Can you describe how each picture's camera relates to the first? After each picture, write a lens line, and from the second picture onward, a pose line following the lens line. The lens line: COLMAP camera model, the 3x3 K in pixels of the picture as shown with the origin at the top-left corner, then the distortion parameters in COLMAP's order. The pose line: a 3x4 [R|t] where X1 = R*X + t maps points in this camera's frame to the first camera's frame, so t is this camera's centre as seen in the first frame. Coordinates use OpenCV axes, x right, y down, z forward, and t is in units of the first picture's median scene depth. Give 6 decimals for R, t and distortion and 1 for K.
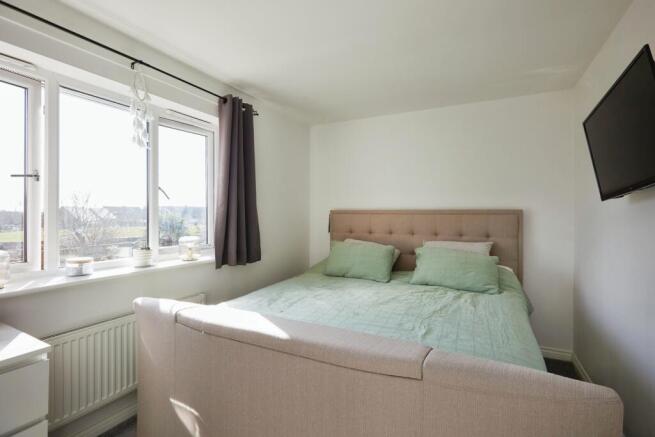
lens RADIAL K [[297.6, 0, 324.6], [0, 297.6, 213.4], [0, 0, 1]] dist [-0.002618, -0.000229]
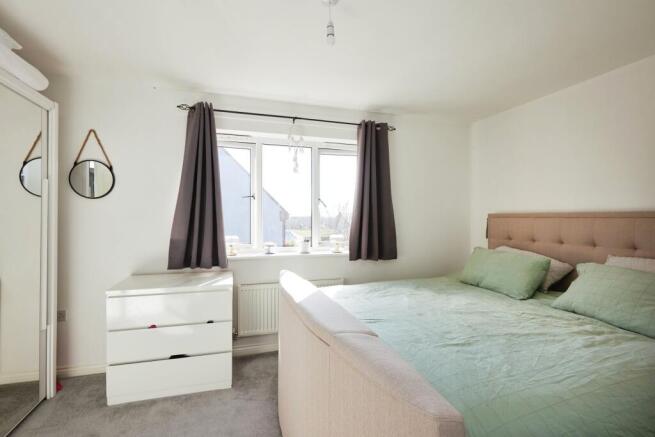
lens RADIAL K [[297.6, 0, 324.6], [0, 297.6, 213.4], [0, 0, 1]] dist [-0.002618, -0.000229]
pose [[0.700423, -0.009208, -0.713669, 0.436586], [-0.000848, 0.999905, -0.013734, 0.002248], [0.713727, 0.010225, 0.700349, 0.027461]]
